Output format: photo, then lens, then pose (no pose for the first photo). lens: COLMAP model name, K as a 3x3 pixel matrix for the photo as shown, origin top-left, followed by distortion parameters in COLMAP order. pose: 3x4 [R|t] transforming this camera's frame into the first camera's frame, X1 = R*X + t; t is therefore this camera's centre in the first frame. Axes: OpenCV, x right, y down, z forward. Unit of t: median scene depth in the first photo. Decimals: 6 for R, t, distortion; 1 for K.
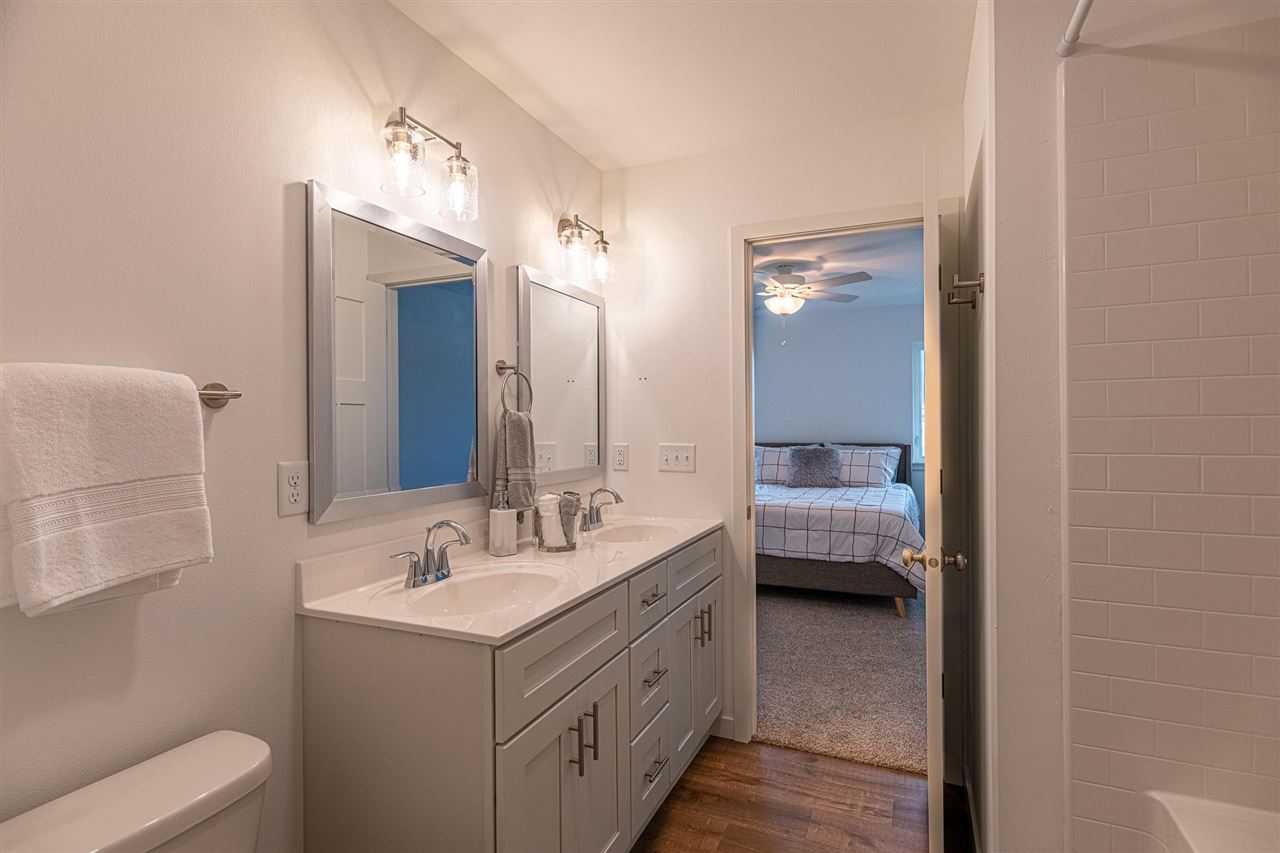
lens RADIAL K [[632.3, 0, 637.9], [0, 632.3, 427.8], [0, 0, 1]] dist [-0.000816, 0.000009]
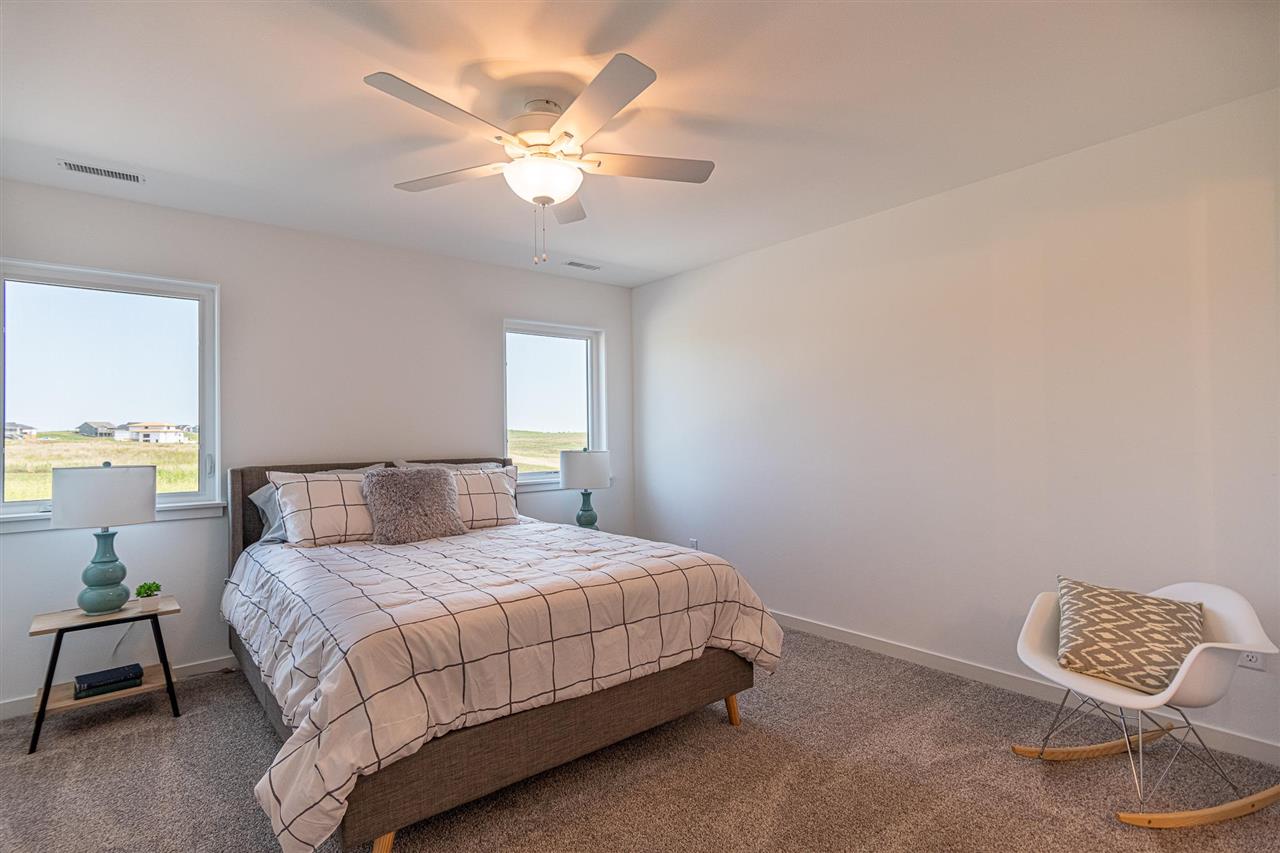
lens RADIAL K [[632.3, 0, 639.1], [0, 632.3, 424.7], [0, 0, 1]] dist [-0.000816, 0.000009]
pose [[0.464892, 0.012417, 0.885280, -0.186077], [0.018863, 0.999536, -0.023926, 0.011733], [-0.885166, 0.027822, 0.464442, 0.751577]]
